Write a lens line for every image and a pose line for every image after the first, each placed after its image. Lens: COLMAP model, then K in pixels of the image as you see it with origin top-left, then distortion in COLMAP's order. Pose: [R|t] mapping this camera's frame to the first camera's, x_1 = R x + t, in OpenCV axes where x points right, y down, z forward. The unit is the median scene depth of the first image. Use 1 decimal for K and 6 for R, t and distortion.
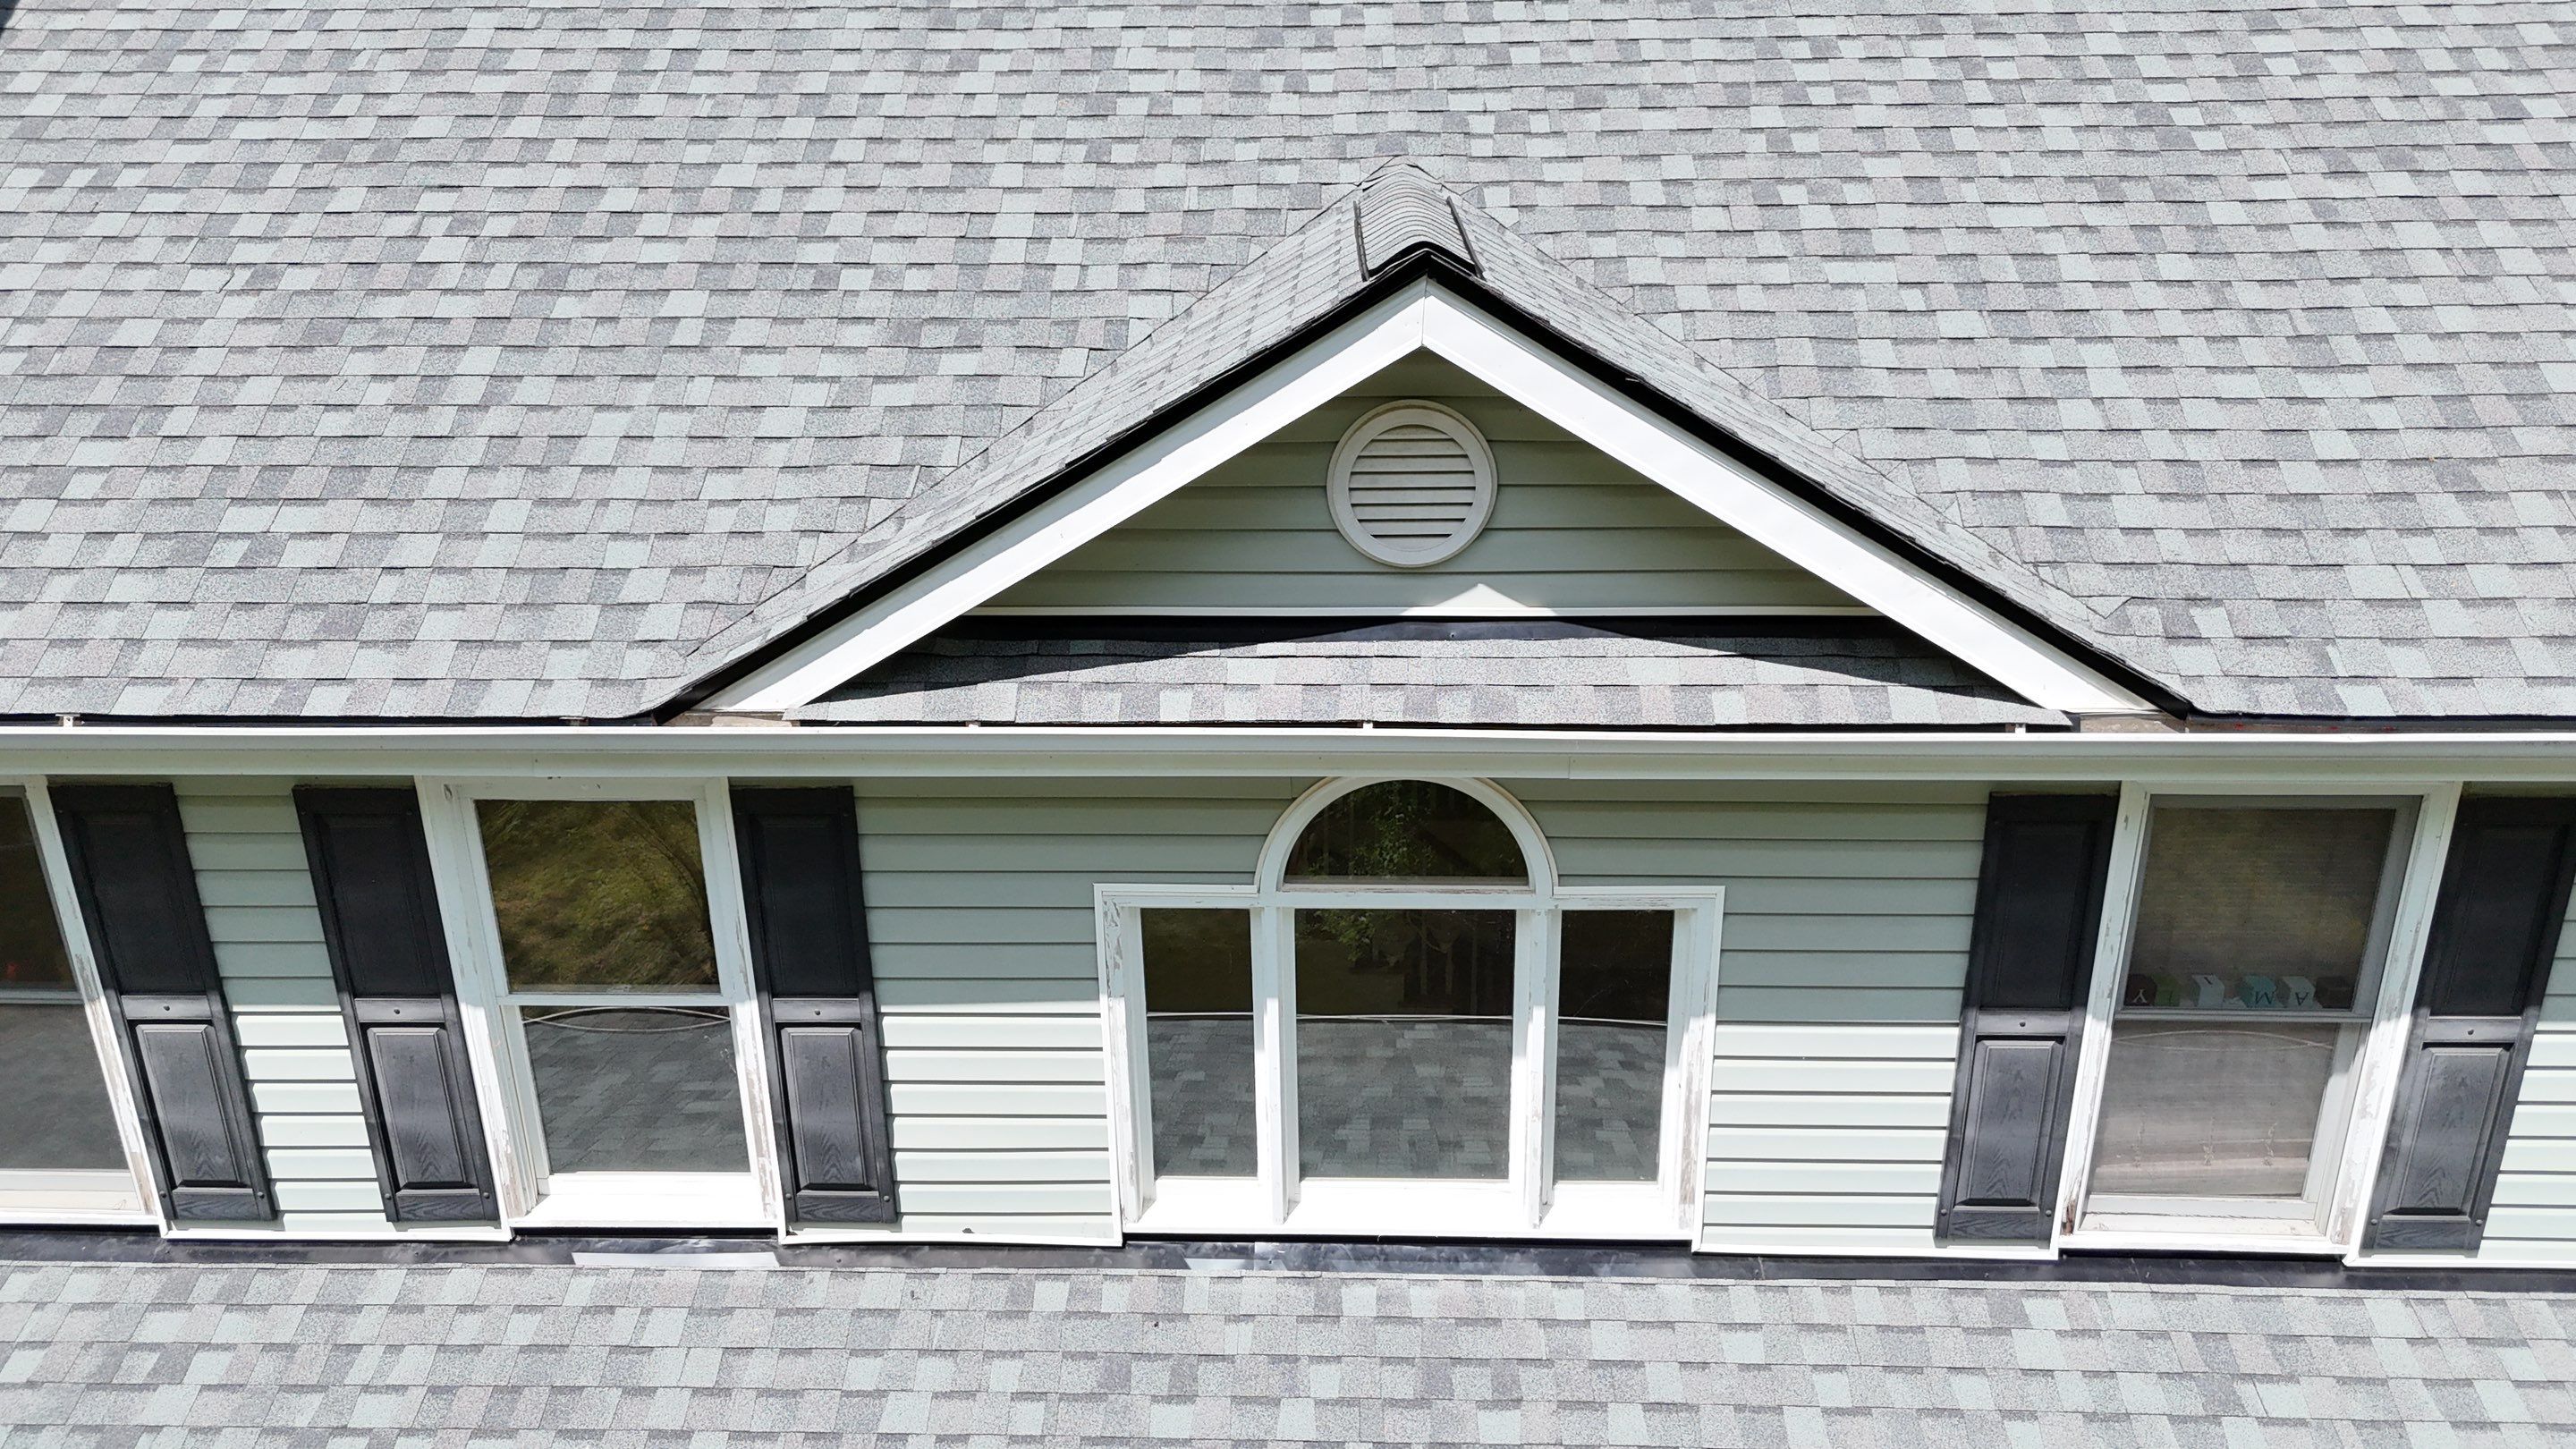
lens RADIAL K [[1895.2, 0, 1284.5], [0, 1895.2, 714.7], [0, 0, 1]] dist [0.064707, -0.062460]
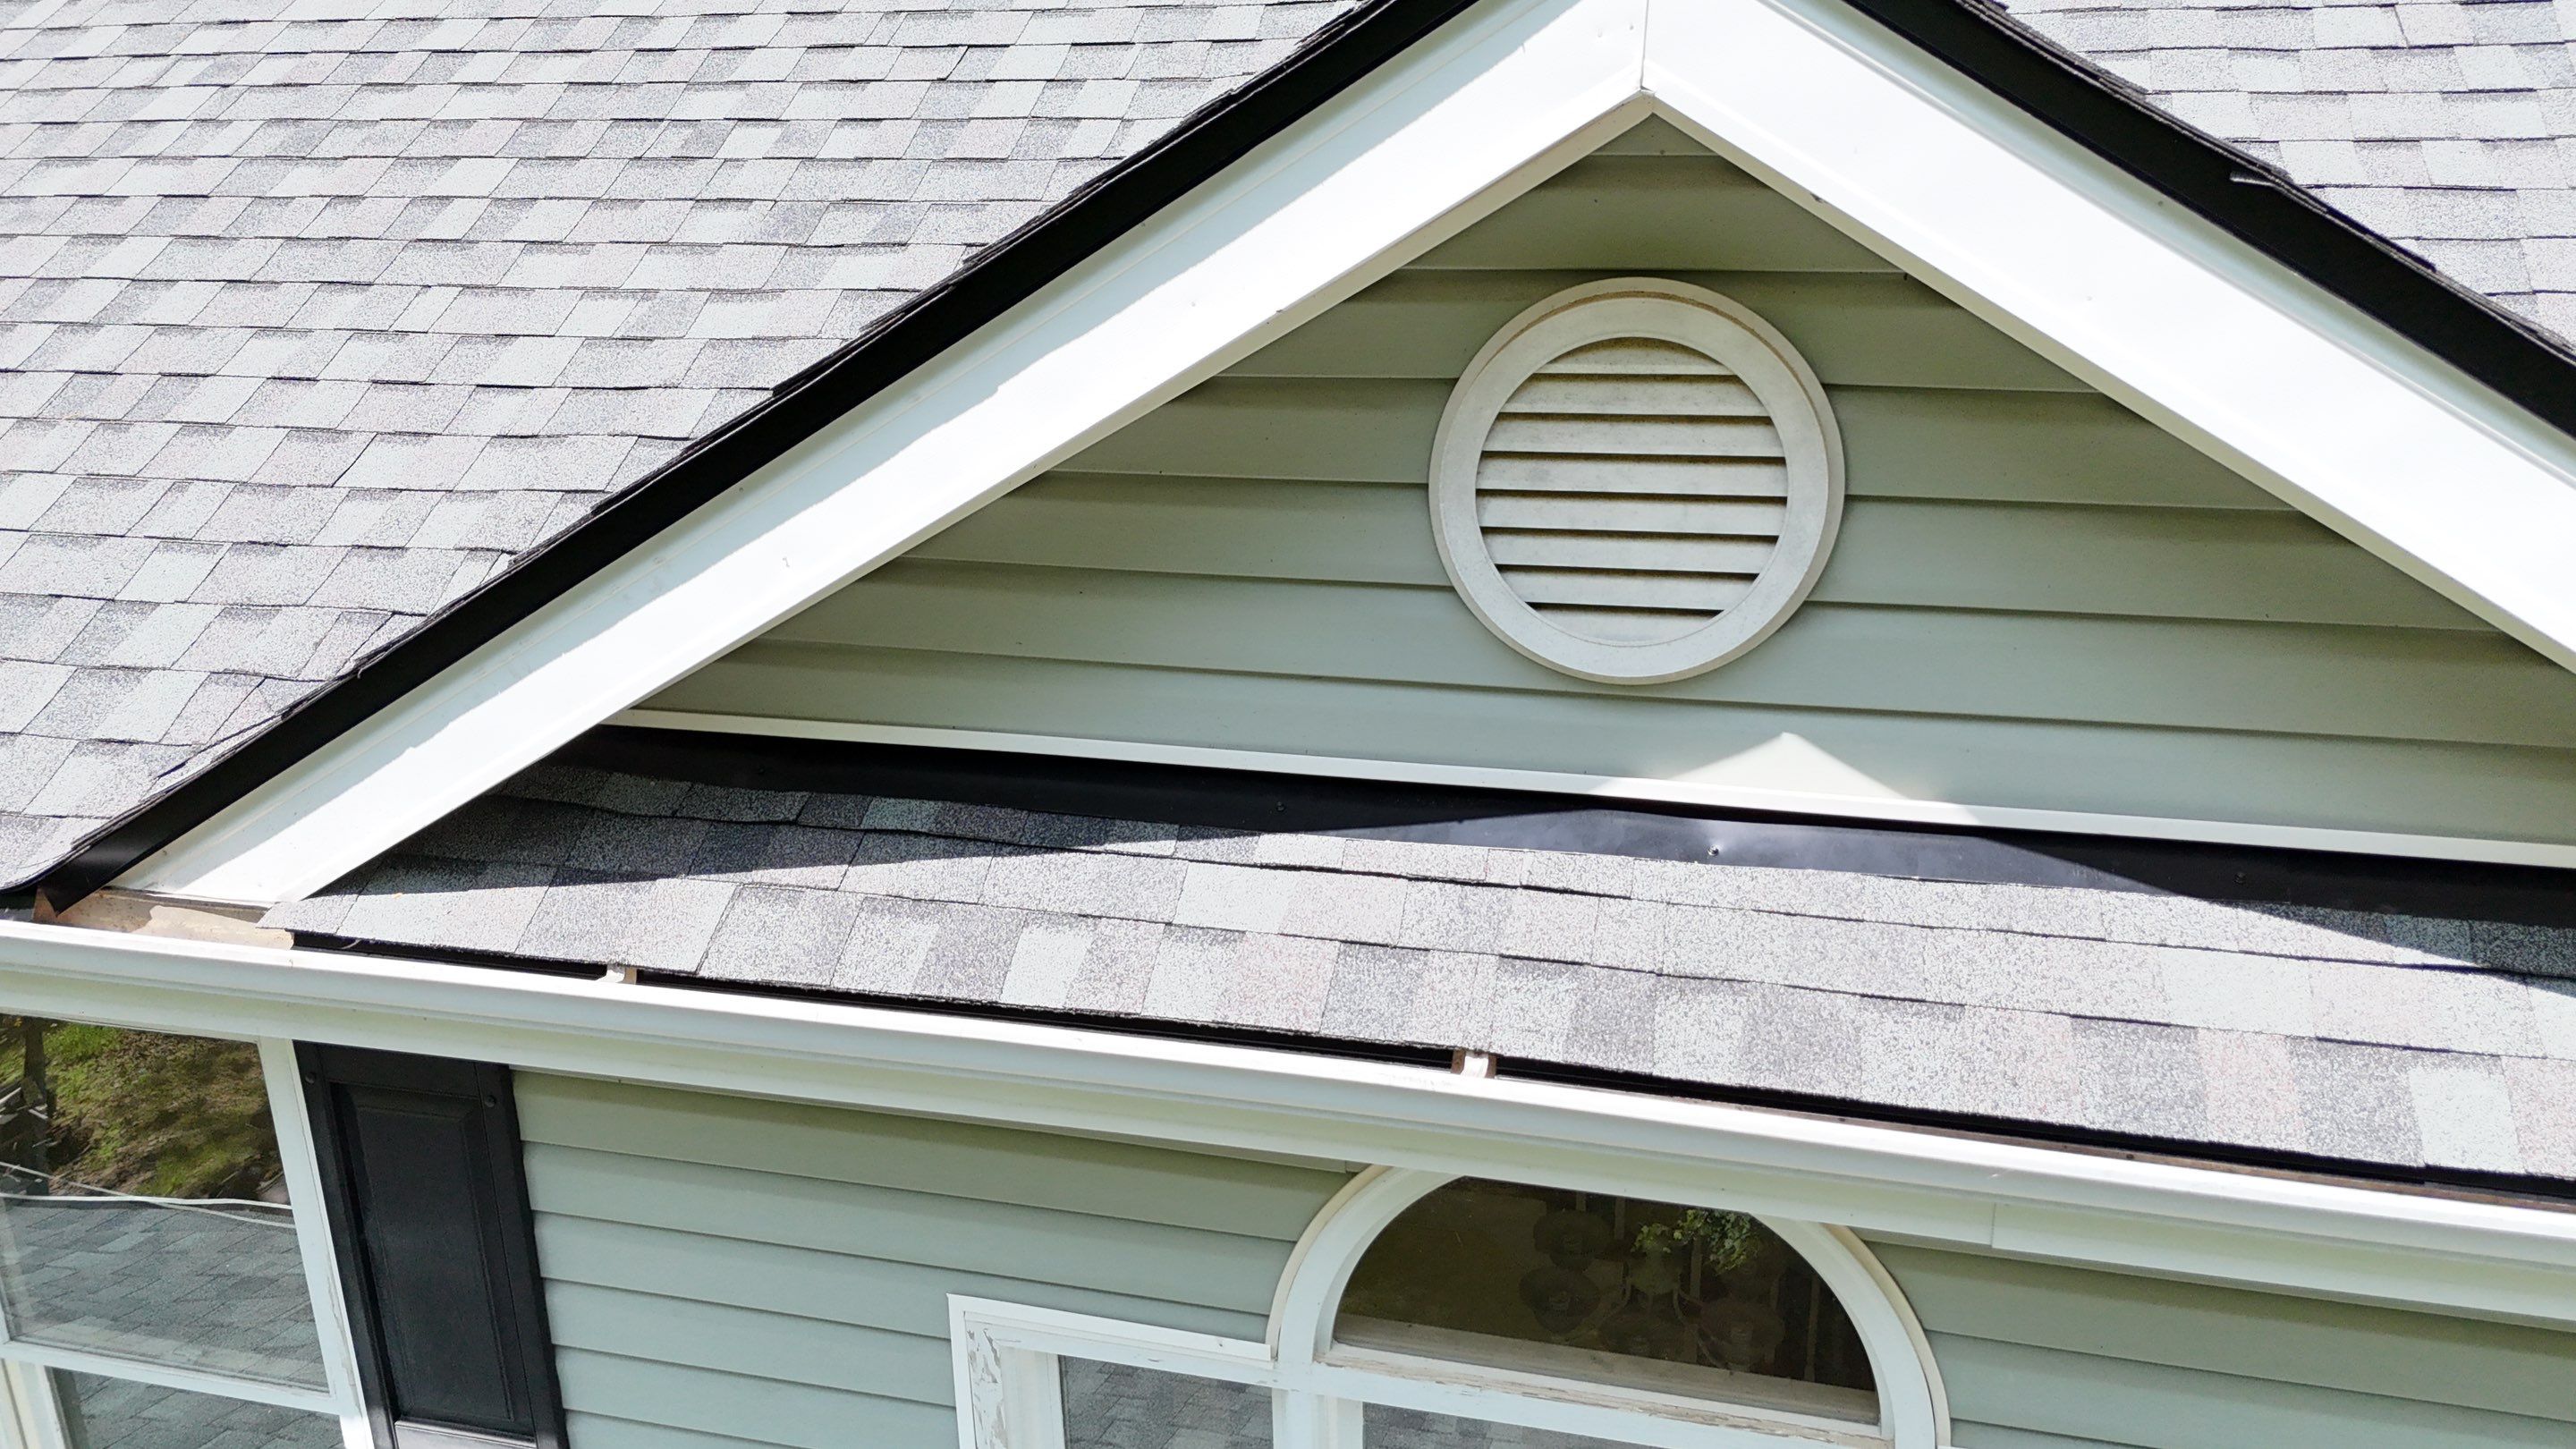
lens RADIAL K [[1895.2, 0, 1286.6], [0, 1895.2, 712.8], [0, 0, 1]] dist [0.064707, -0.062460]
pose [[0.976221, 0.063124, -0.207385, 0.072932], [-0.075572, 0.995749, -0.052656, -0.038522], [0.203180, 0.067076, 0.976841, 0.506144]]
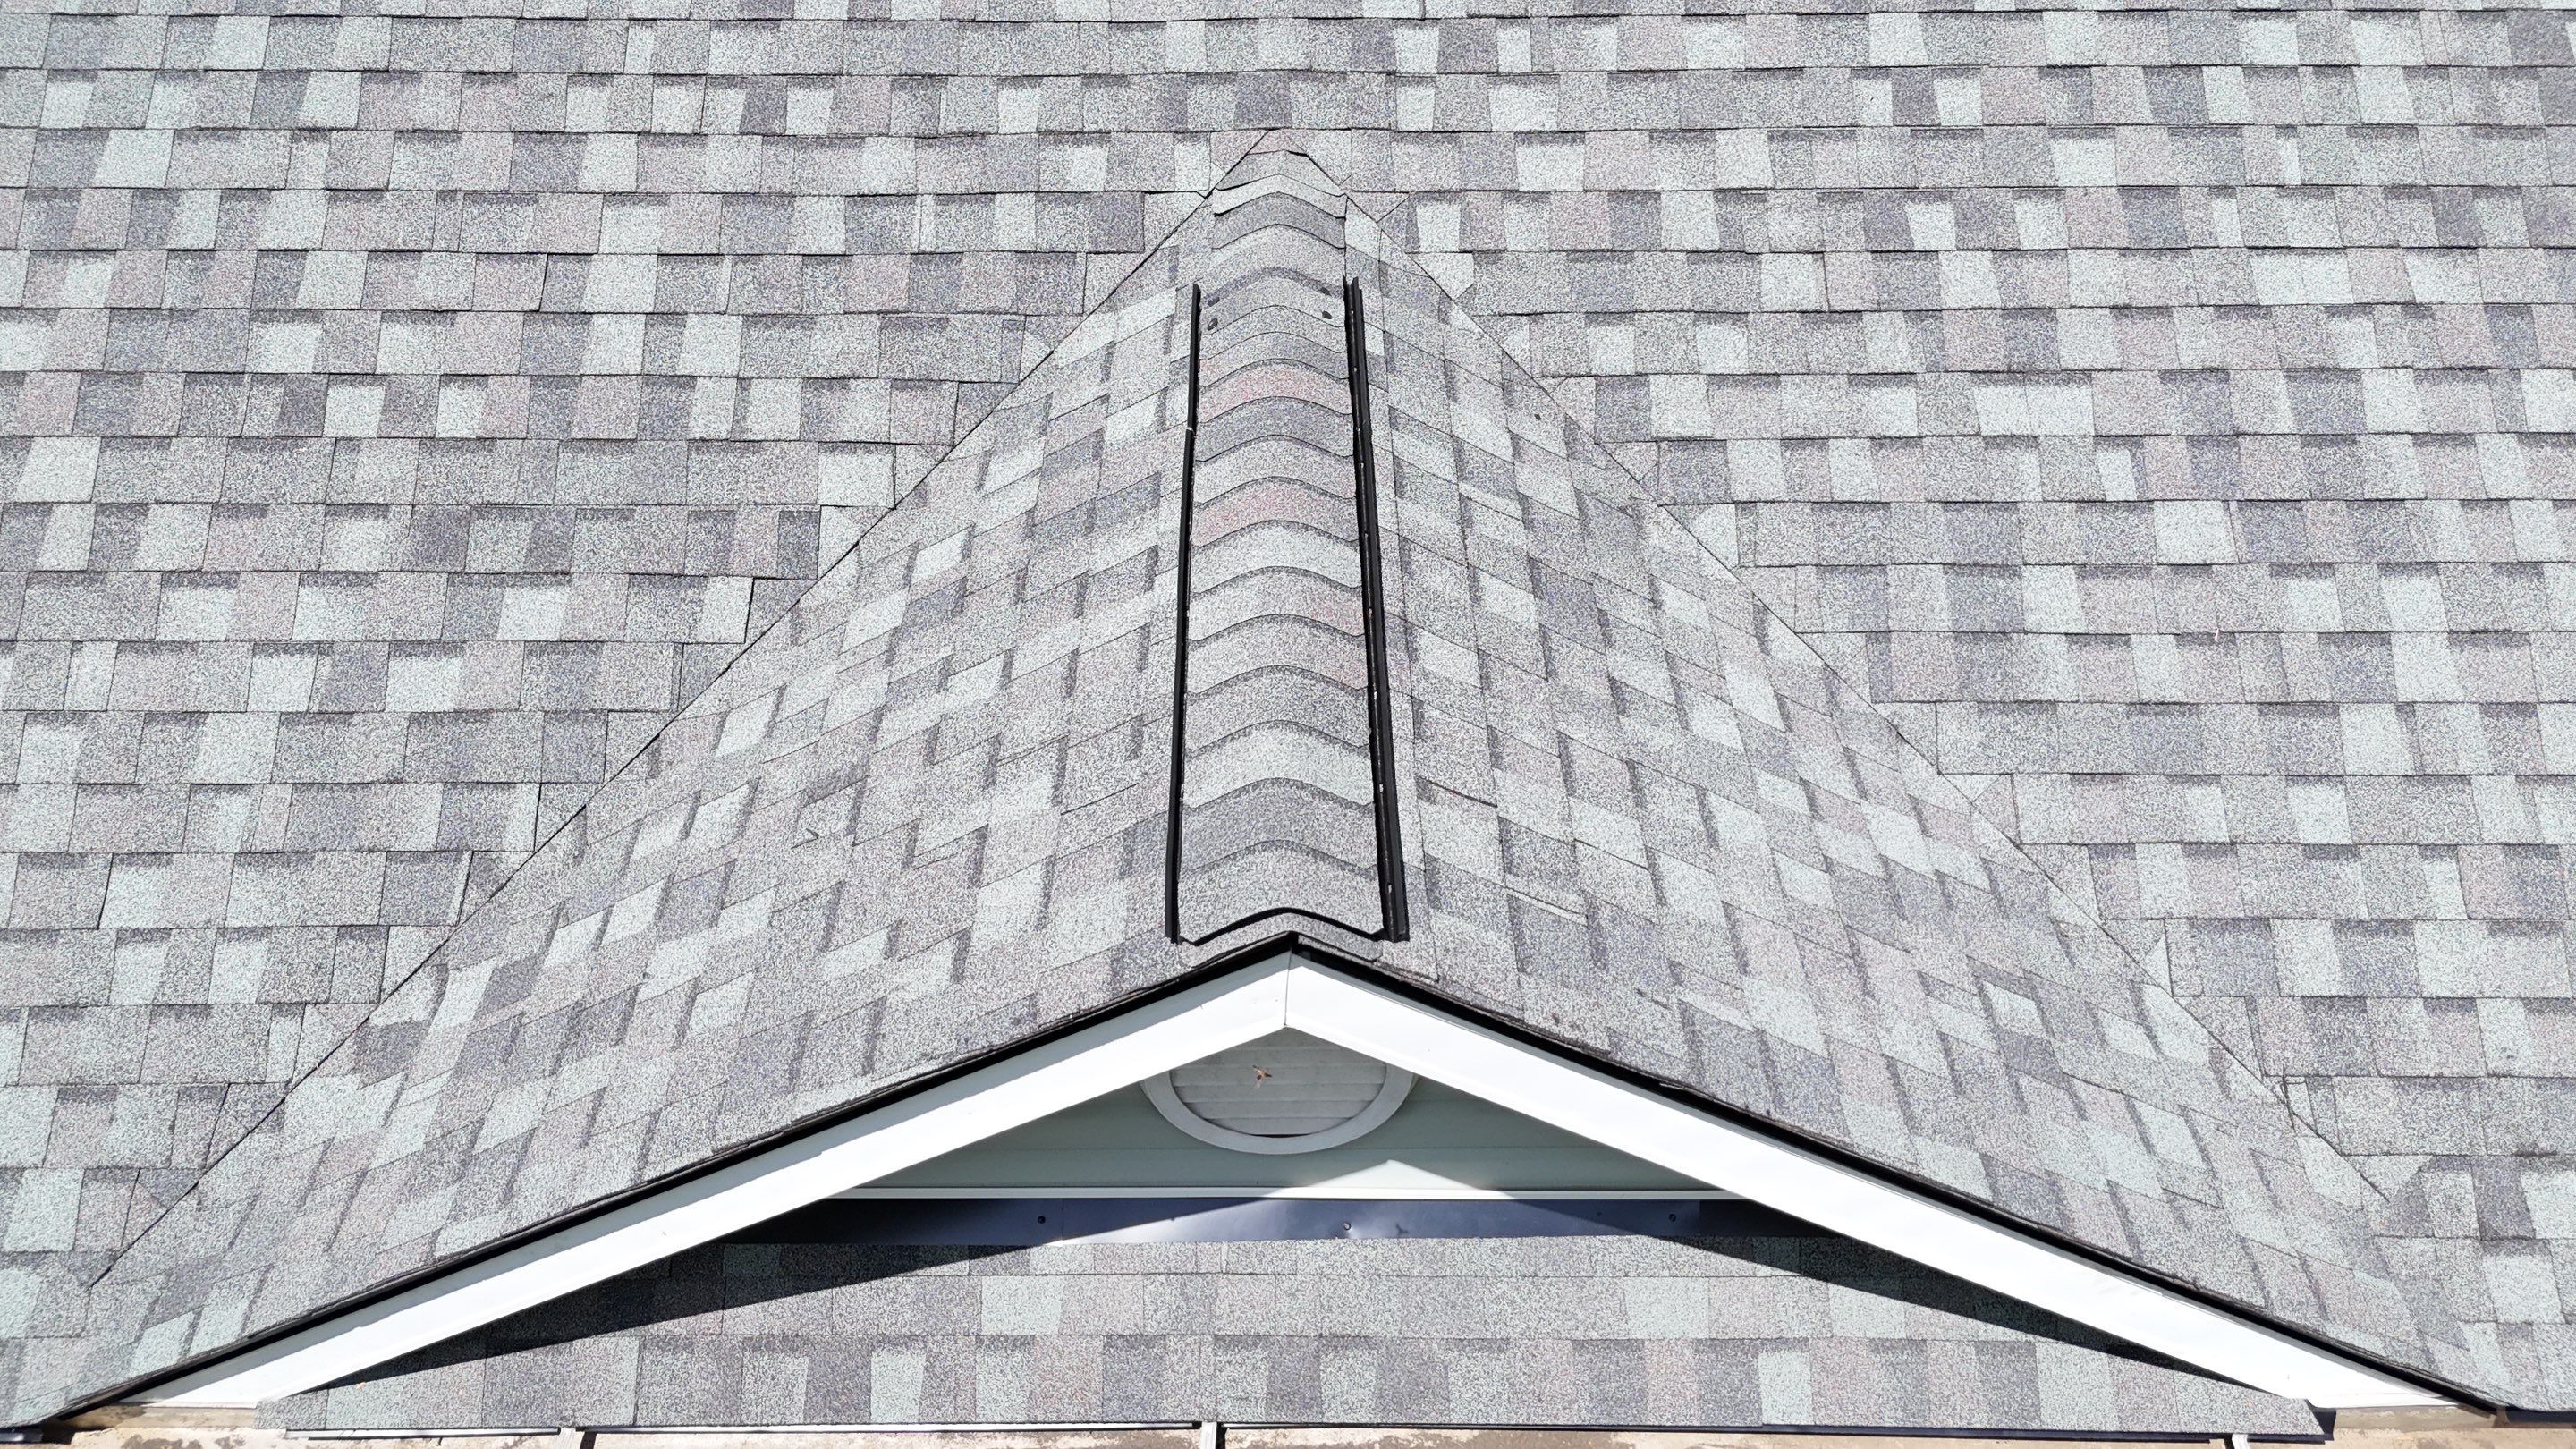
lens RADIAL K [[1895.2, 0, 1282.9], [0, 1895.2, 710.8], [0, 0, 1]] dist [0.064707, -0.062460]
pose [[0.999344, -0.017366, 0.031773, 0.045297], [0.004705, 0.932329, 0.361581, -0.379753], [-0.035902, -0.361194, 0.931799, 0.430706]]
